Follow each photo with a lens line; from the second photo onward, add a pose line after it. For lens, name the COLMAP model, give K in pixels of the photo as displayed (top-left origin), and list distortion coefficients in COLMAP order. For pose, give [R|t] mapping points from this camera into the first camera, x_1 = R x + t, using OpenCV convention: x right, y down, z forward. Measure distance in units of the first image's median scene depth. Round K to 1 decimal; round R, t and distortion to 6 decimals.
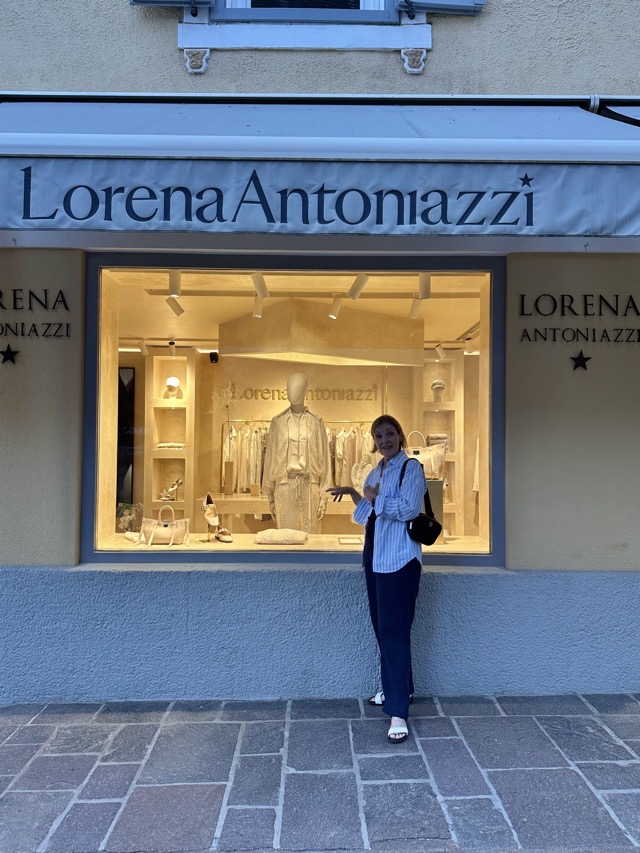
lens RADIAL K [[638.5, 0, 323.7], [0, 638.5, 428.5], [0, 0, 1]] dist [-0.005825, -0.004079]
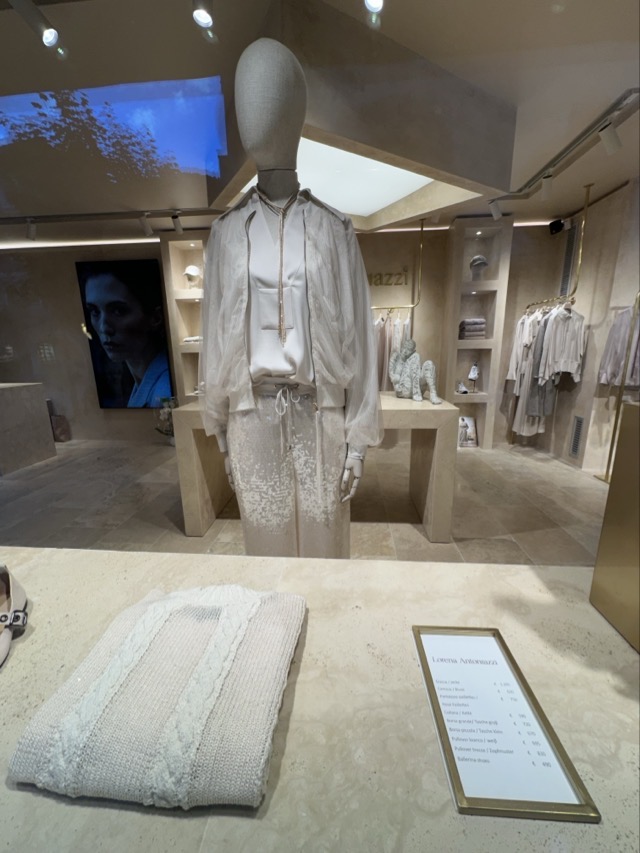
lens RADIAL K [[342.8, 0, 326.4], [0, 342.8, 428.8], [0, 0, 1]] dist [0.000916, 0.000055]
pose [[0.997619, -0.006523, -0.068656, -0.004009], [0.024386, 0.964568, 0.262704, 0.045253], [0.064509, -0.263753, 0.962431, 0.801471]]
